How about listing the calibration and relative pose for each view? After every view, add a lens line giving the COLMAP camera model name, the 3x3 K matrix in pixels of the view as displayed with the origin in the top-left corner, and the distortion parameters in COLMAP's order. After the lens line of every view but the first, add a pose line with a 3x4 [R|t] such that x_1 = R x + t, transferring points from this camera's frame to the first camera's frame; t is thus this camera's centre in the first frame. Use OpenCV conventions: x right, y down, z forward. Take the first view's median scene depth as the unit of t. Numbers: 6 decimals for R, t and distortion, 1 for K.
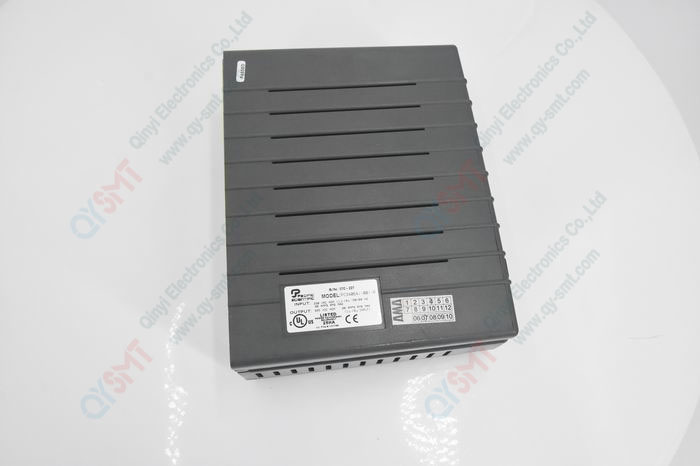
lens RADIAL K [[561.6, 0, 350.0], [0, 561.6, 233.0], [0, 0, 1]] dist [-0.004577, -0.000618]
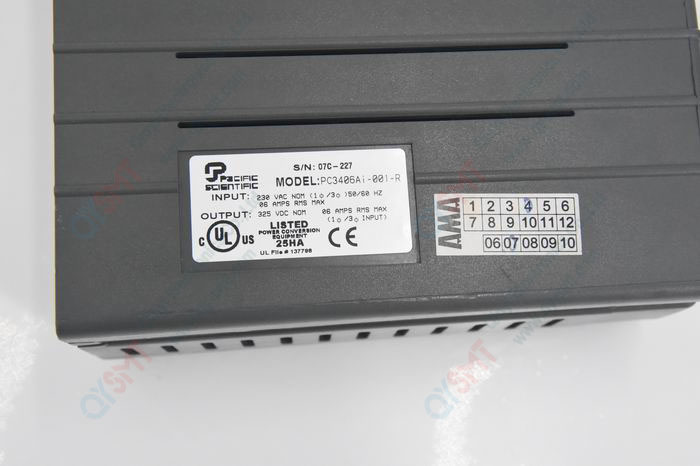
lens RADIAL K [[1138.0, 0, 350.0], [0, 1138.0, 233.0], [0, 0, 1]] dist [-0.210142, -0.028243]
pose [[0.998803, 0.047936, 0.009691, -0.000145], [-0.048862, 0.986486, 0.156388, 0.012508], [-0.002063, -0.156675, 0.987648, 0.134867]]
